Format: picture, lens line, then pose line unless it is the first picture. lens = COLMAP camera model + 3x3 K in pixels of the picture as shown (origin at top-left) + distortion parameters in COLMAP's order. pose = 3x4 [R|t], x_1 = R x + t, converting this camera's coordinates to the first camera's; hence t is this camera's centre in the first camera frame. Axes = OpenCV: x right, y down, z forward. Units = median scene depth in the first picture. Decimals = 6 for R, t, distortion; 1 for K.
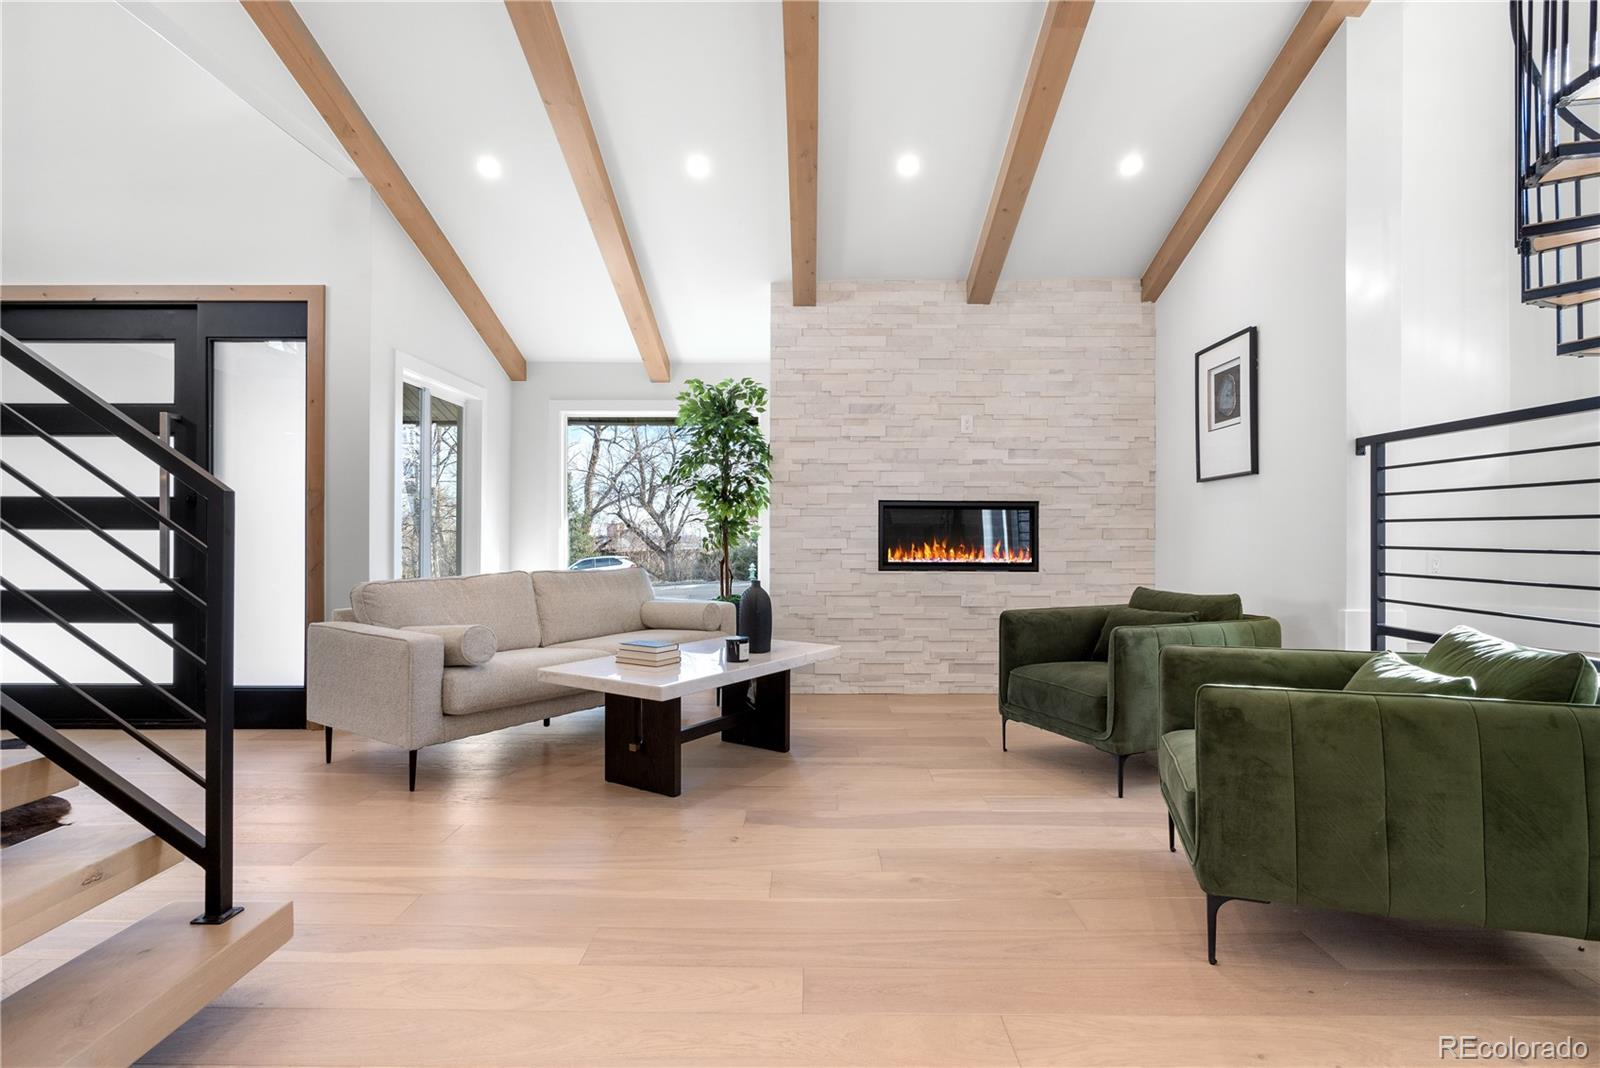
lens RADIAL K [[797.8, 0, 812.6], [0, 797.8, 526.8], [0, 0, 1]] dist [-0.001097, -0.000153]
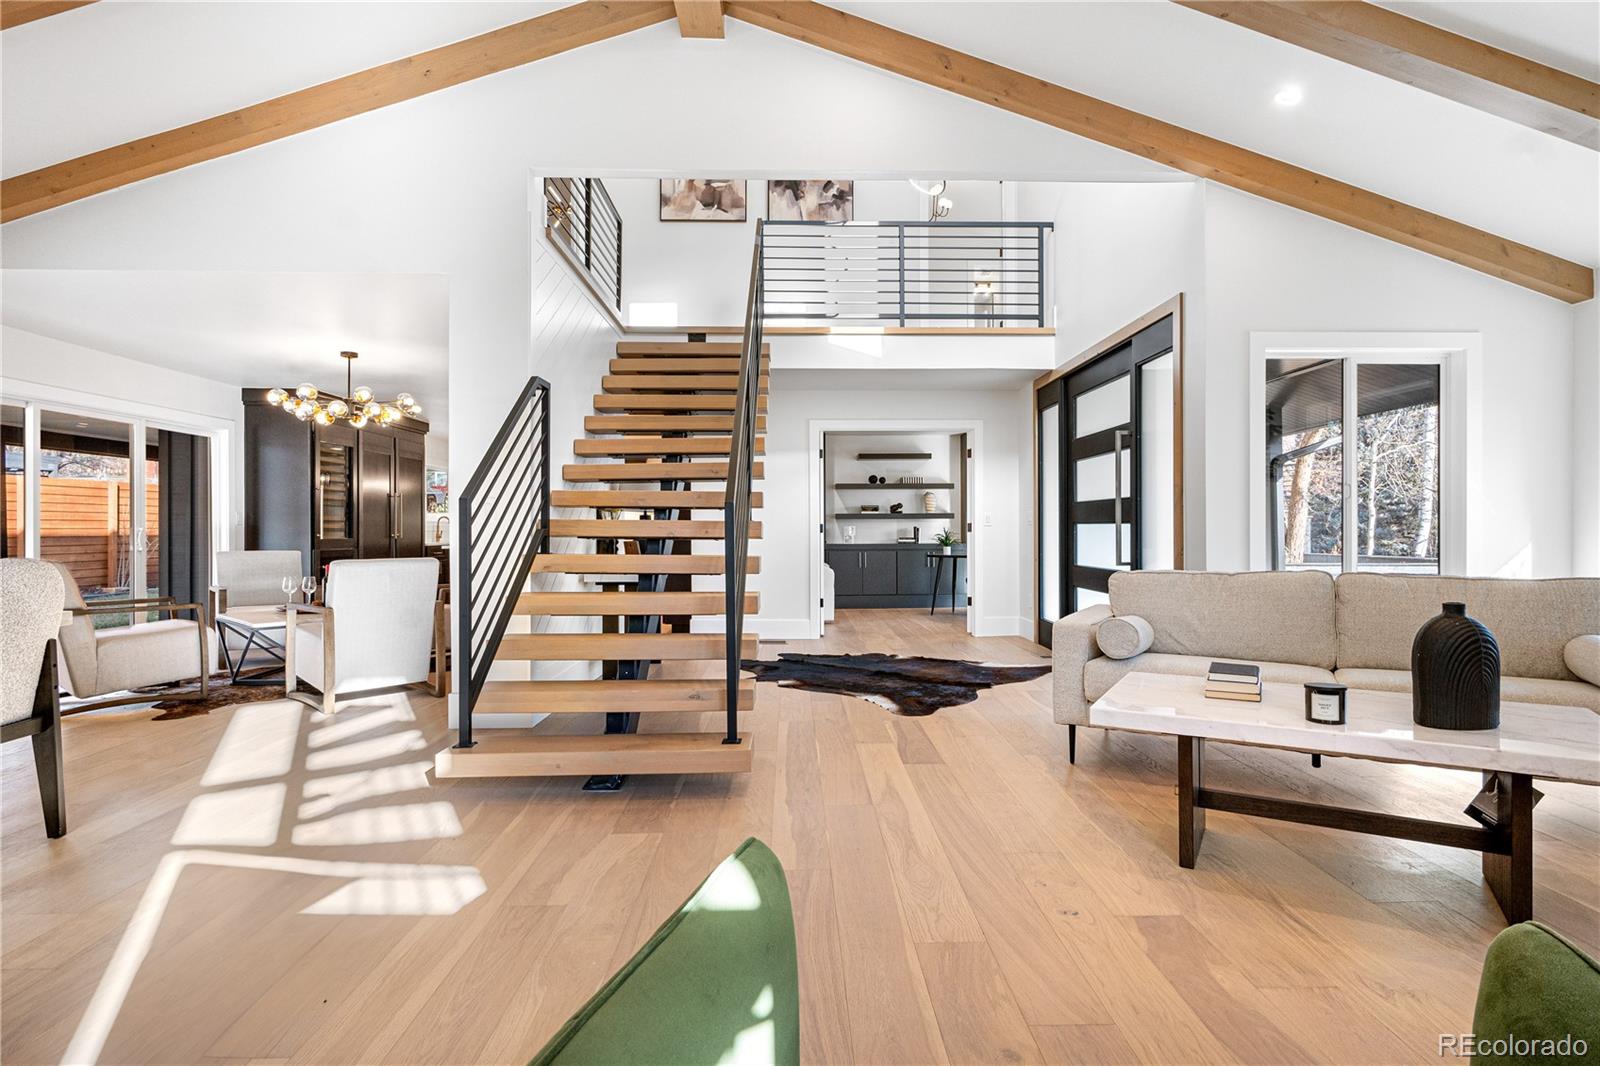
lens RADIAL K [[797.8, 0, 807.5], [0, 797.8, 534.3], [0, 0, 1]] dist [-0.001097, -0.000153]
pose [[0.036535, 0.004374, -0.999323, 0.438181], [0.014838, 0.999878, 0.004919, 0.006708], [0.999222, -0.015007, 0.036466, 0.463638]]
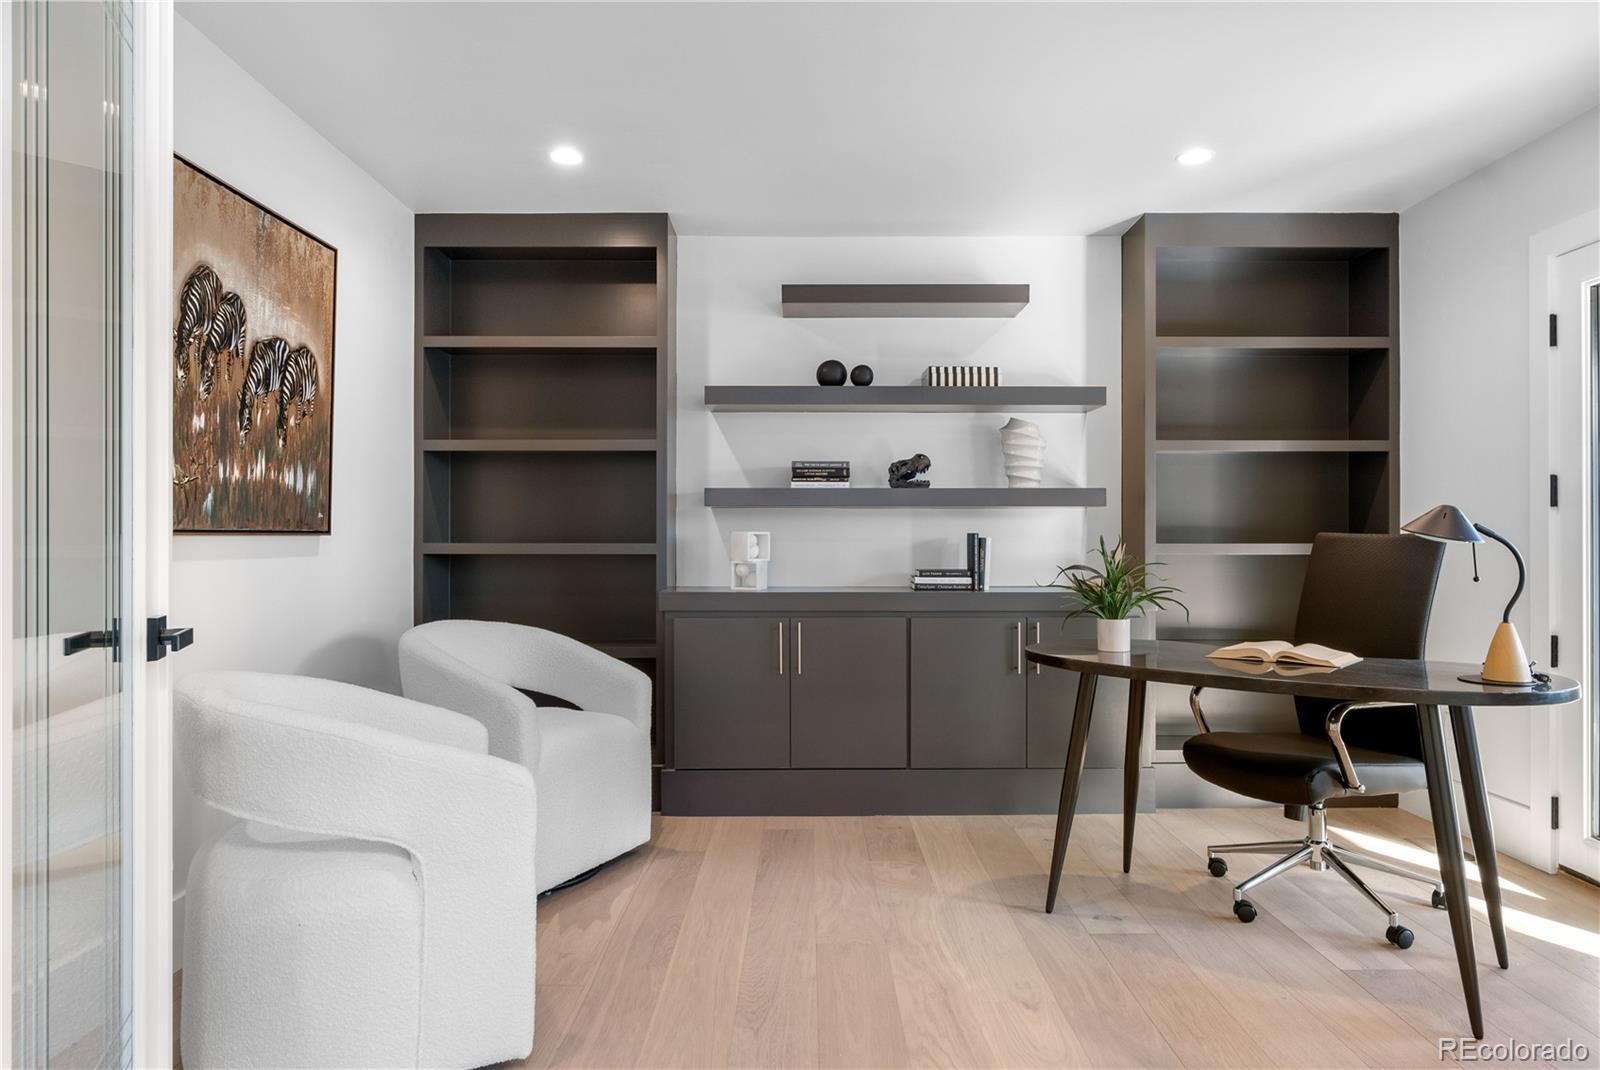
lens RADIAL K [[990.3, 0, 804.4], [0, 990.3, 536.4], [0, 0, 1]] dist [-0.003904, -0.000158]
pose [[0.016558, 0.000058, -0.999863, -1.261438], [0.010214, 0.999948, 0.000227, 0.000625], [0.999811, -0.010216, 0.016556, 0.742701]]
